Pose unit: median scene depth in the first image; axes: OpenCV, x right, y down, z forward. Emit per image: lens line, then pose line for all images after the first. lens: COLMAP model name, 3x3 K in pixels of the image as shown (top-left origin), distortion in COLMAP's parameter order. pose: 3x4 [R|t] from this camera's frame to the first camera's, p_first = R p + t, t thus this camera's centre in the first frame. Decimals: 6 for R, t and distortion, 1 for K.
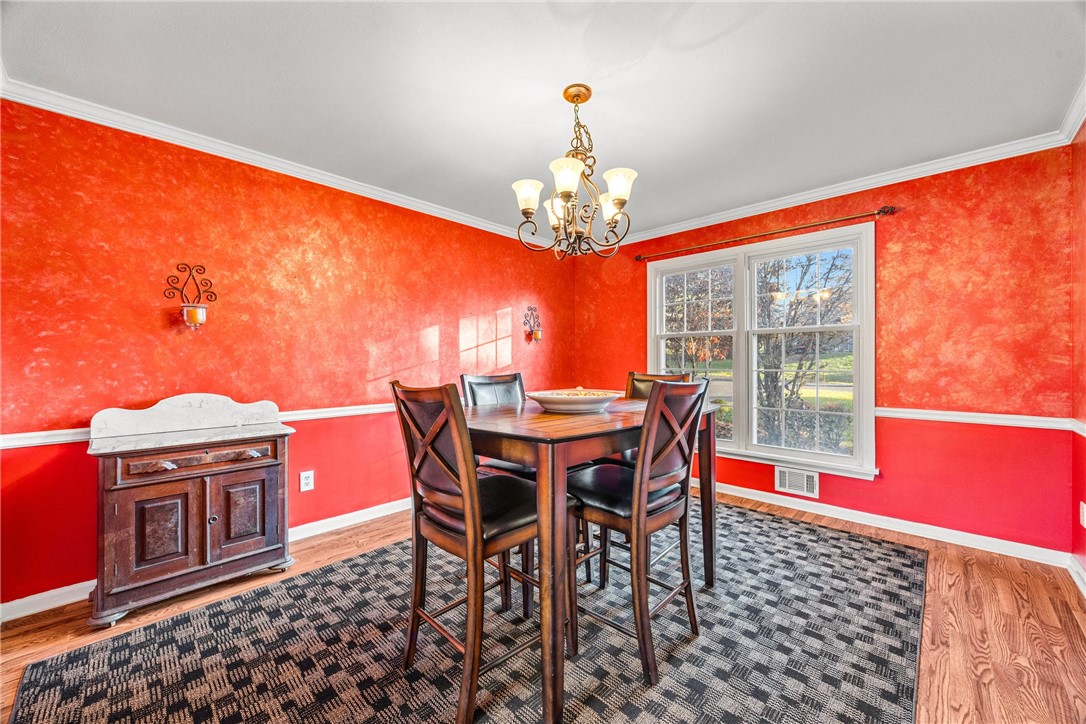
lens RADIAL K [[428.9, 0, 556.6], [0, 428.9, 350.4], [0, 0, 1]] dist [0.000594, 0.000099]
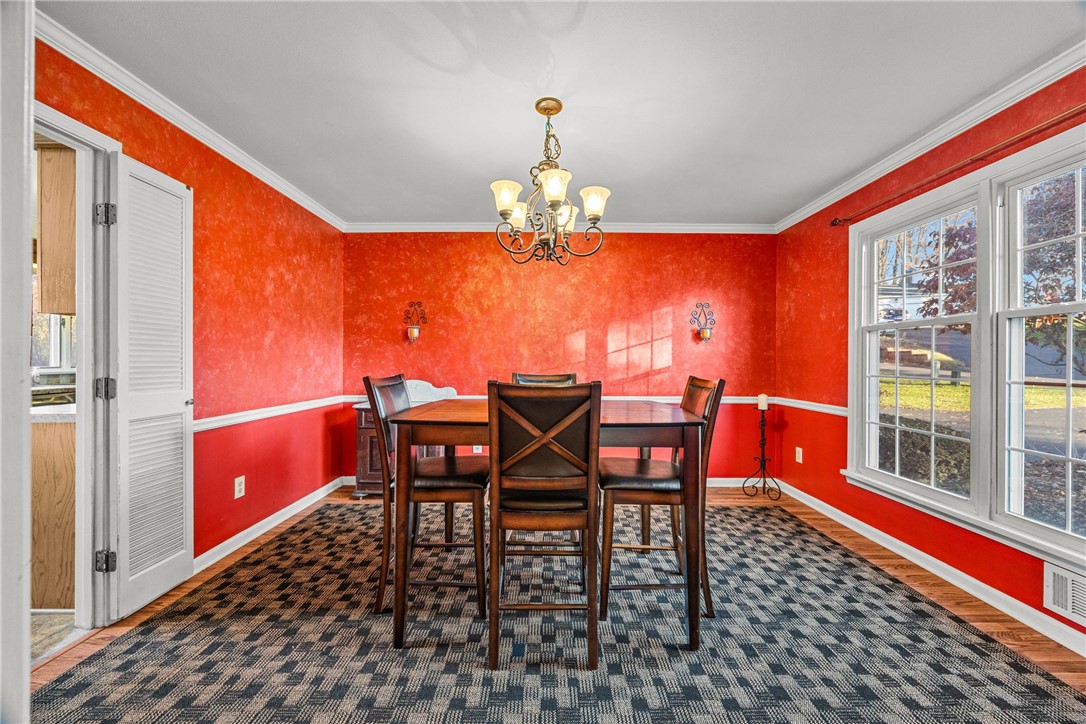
lens RADIAL K [[424.4, 0, 532.5], [0, 424.4, 353.4], [0, 0, 1]] dist [0.000821, 0.000110]
pose [[0.671053, -0.004277, -0.741397, 0.490121], [0.010977, 0.999931, 0.004167, -0.002801], [0.741328, -0.010935, 0.671054, 0.171889]]
